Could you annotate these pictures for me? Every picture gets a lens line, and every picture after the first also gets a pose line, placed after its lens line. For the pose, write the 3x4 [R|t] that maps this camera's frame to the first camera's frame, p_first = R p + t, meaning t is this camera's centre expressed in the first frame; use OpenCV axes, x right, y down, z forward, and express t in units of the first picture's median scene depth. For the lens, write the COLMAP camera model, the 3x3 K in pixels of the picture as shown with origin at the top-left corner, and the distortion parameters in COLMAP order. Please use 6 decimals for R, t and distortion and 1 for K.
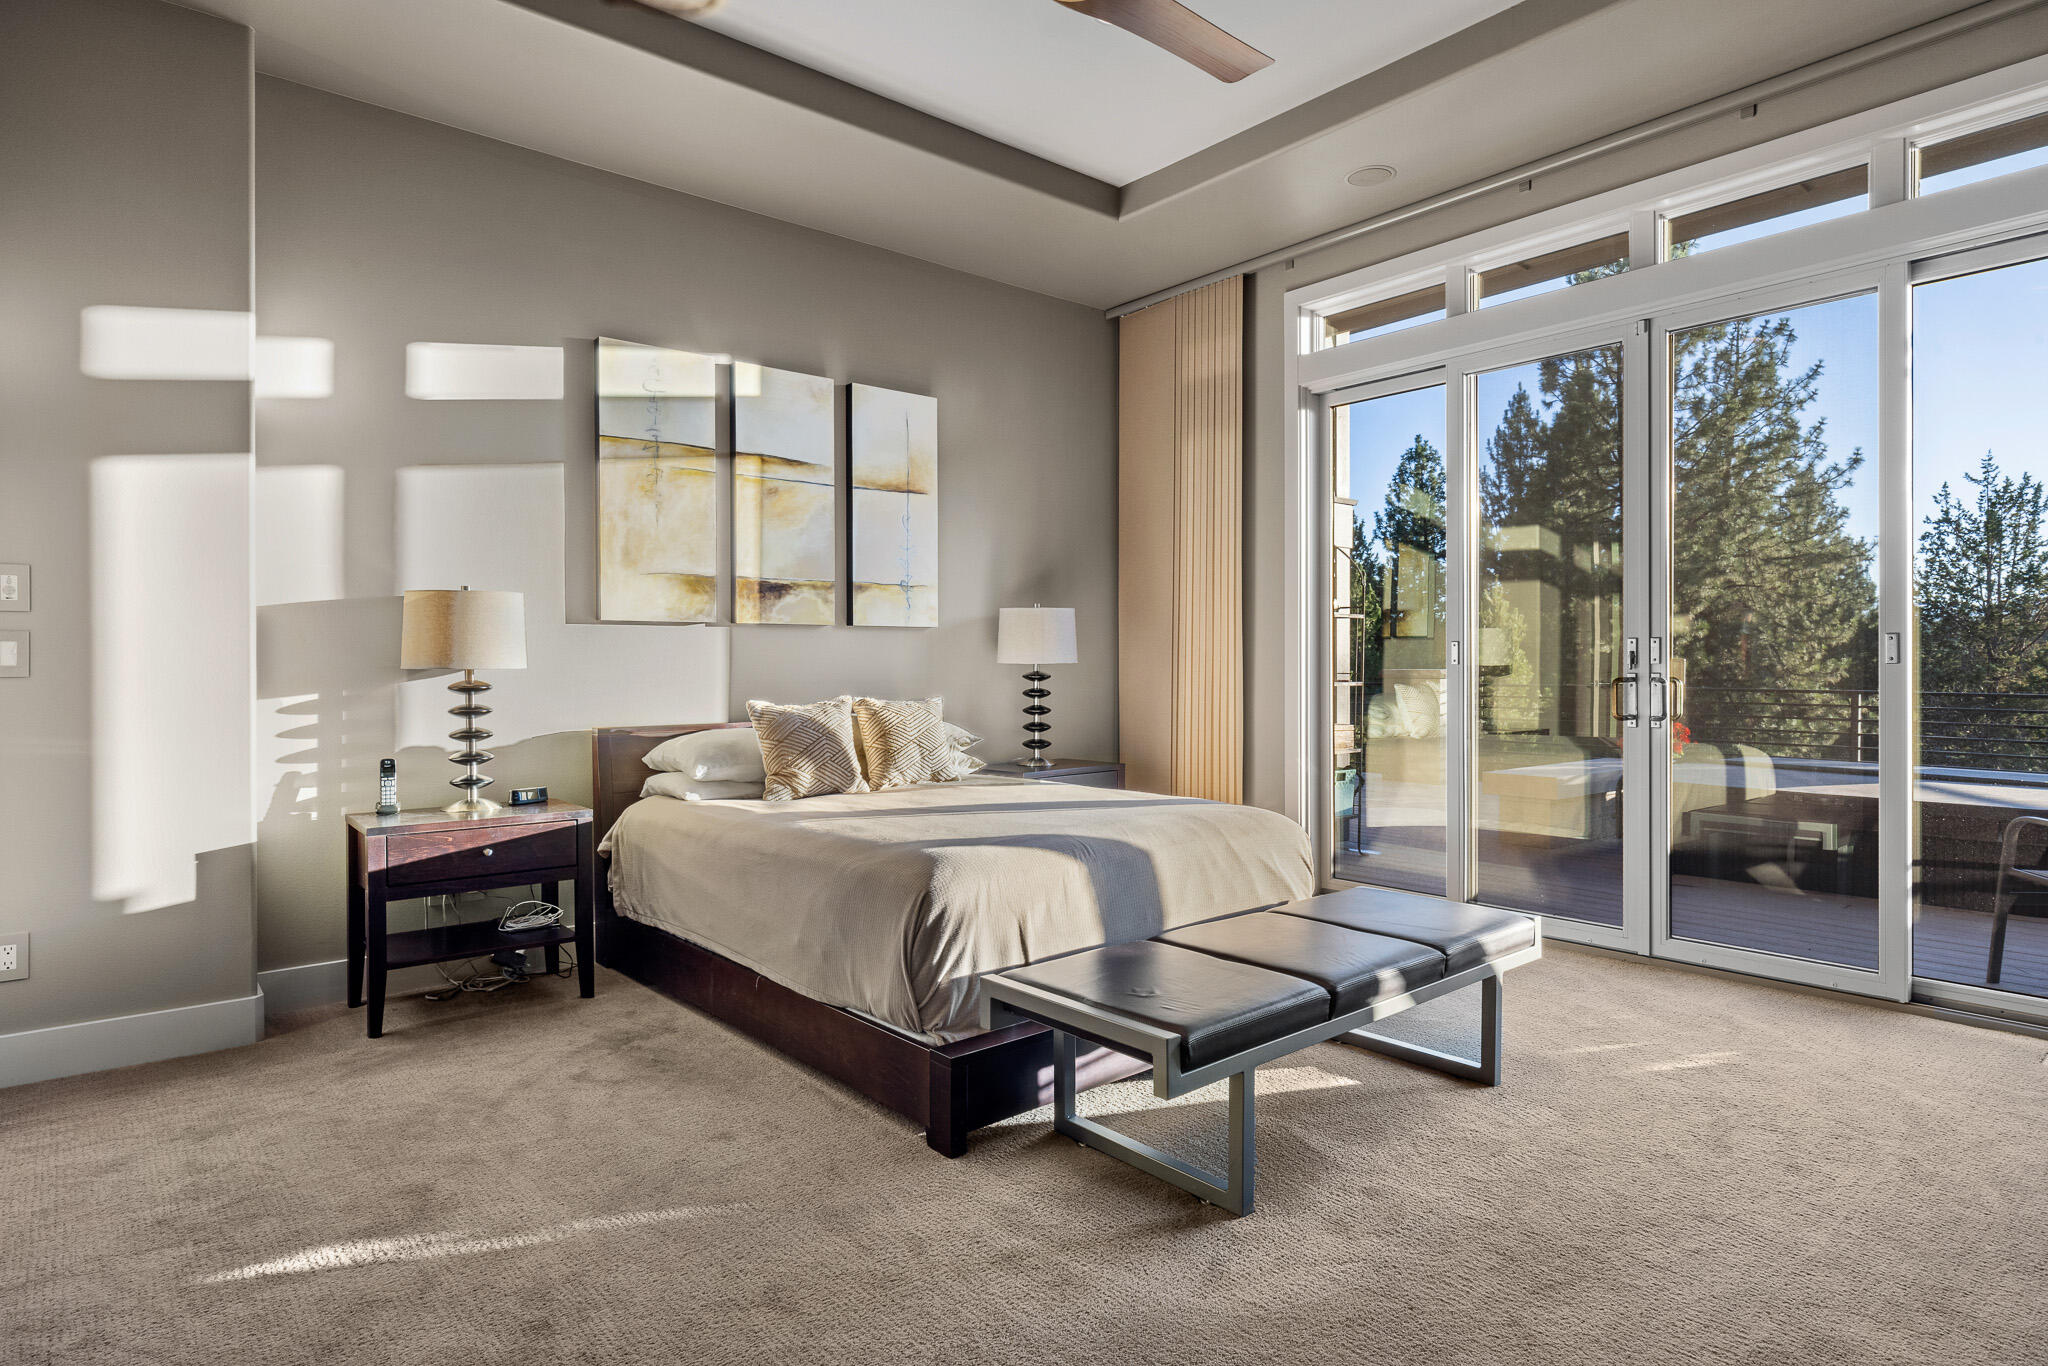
lens RADIAL K [[1104.7, 0, 1021.6], [0, 1104.7, 684.6], [0, 0, 1]] dist [0.001865, 0.000358]
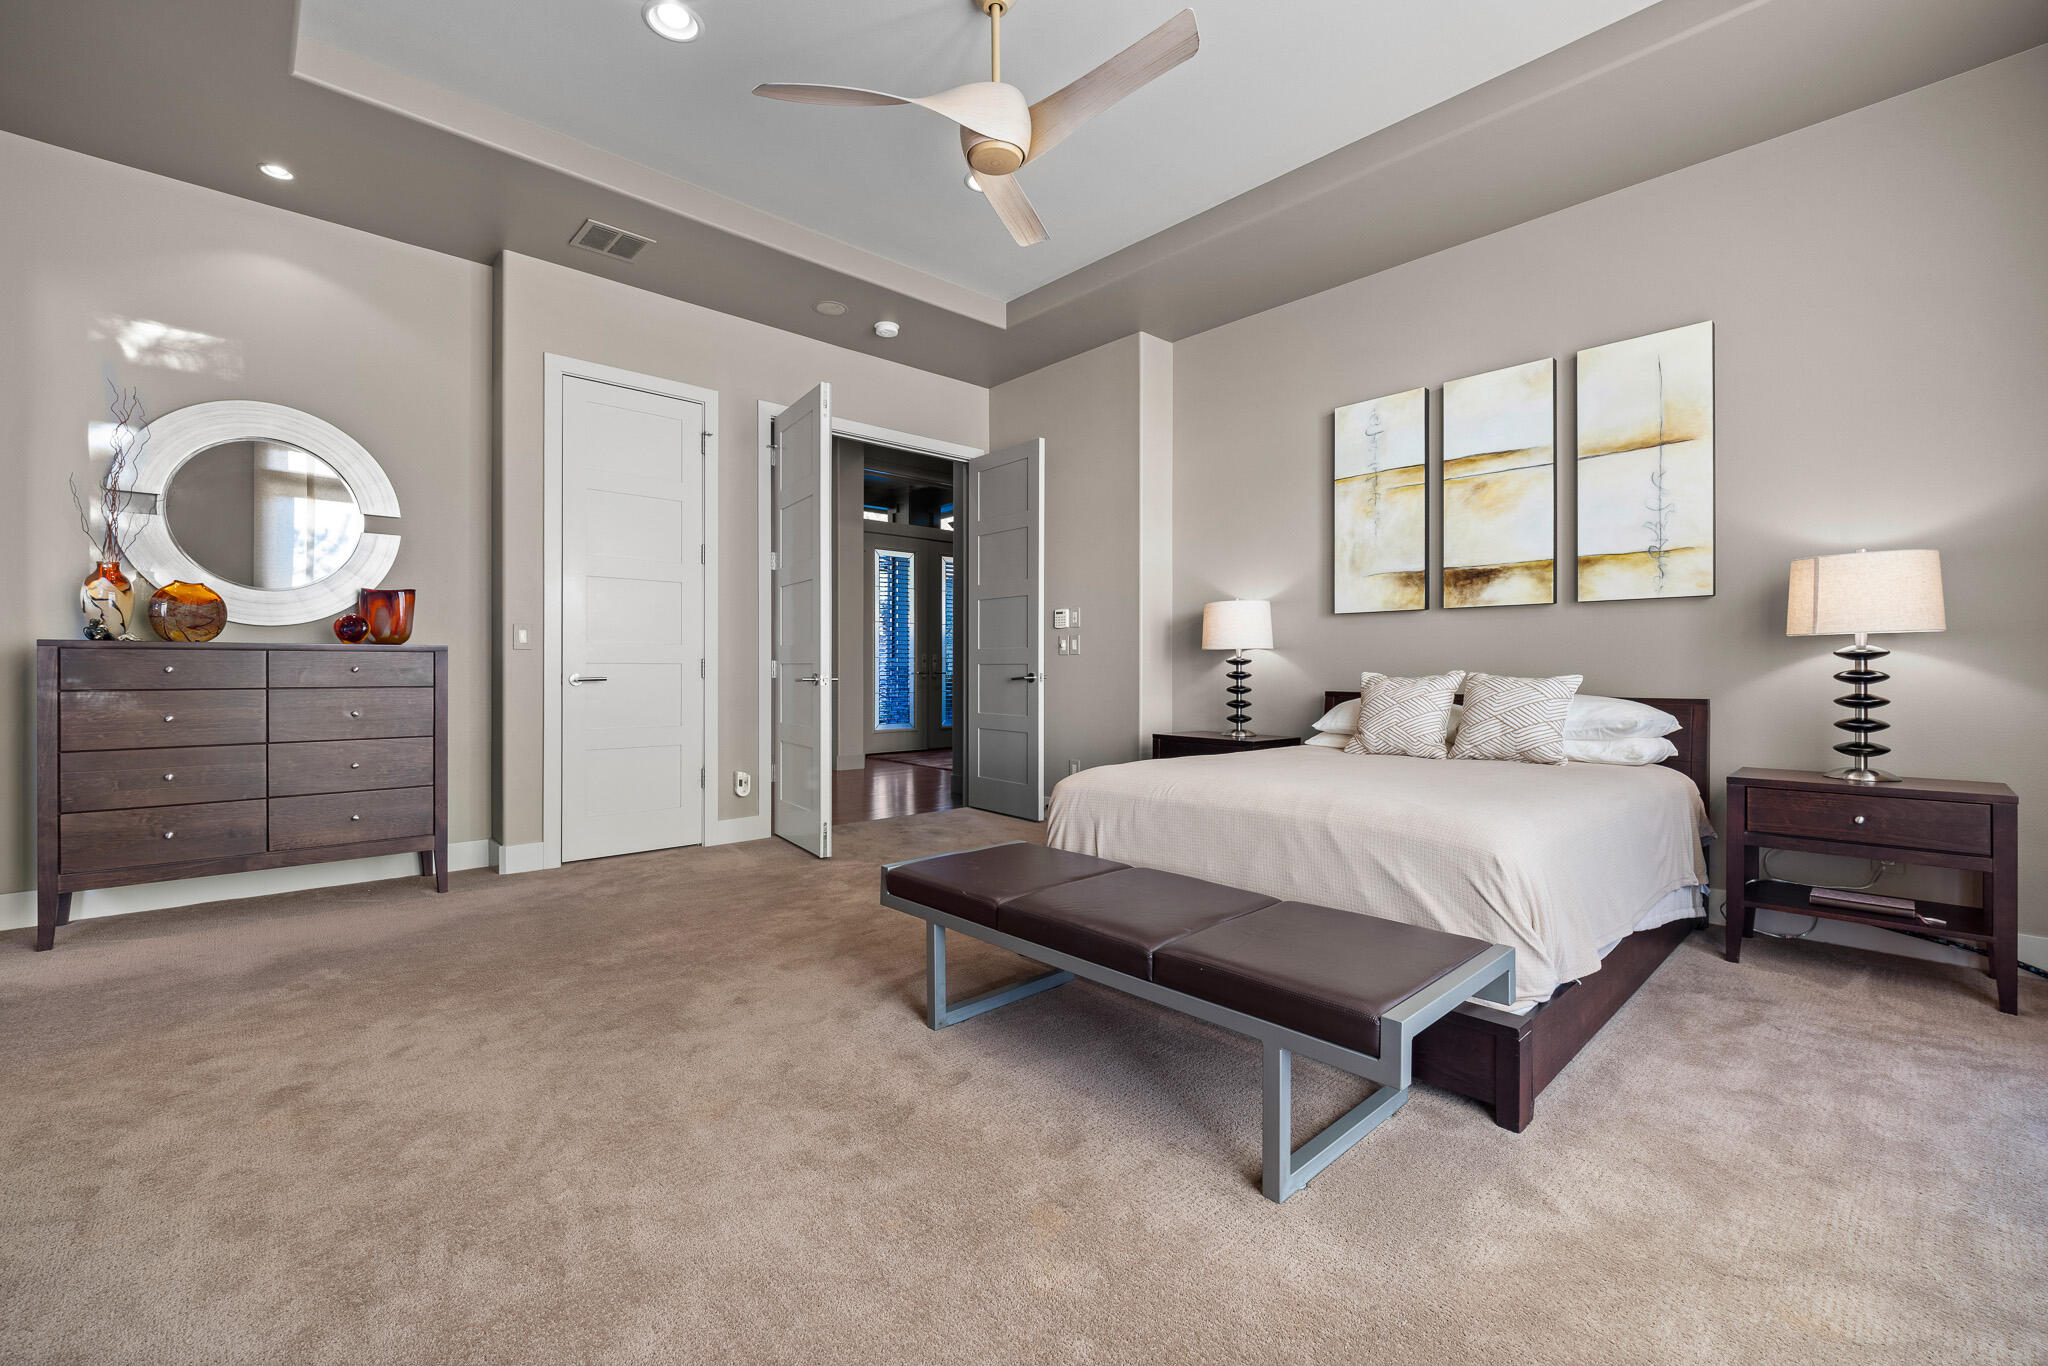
lens RADIAL K [[866.1, 0, 1021.5], [0, 866.1, 674.0], [0, 0, 1]] dist [0.000068, -0.000019]
pose [[0.043832, 0.010107, -0.998988, 0.643993], [-0.024296, 0.999664, 0.009048, 0.015341], [0.998743, 0.023875, 0.044063, 0.535407]]
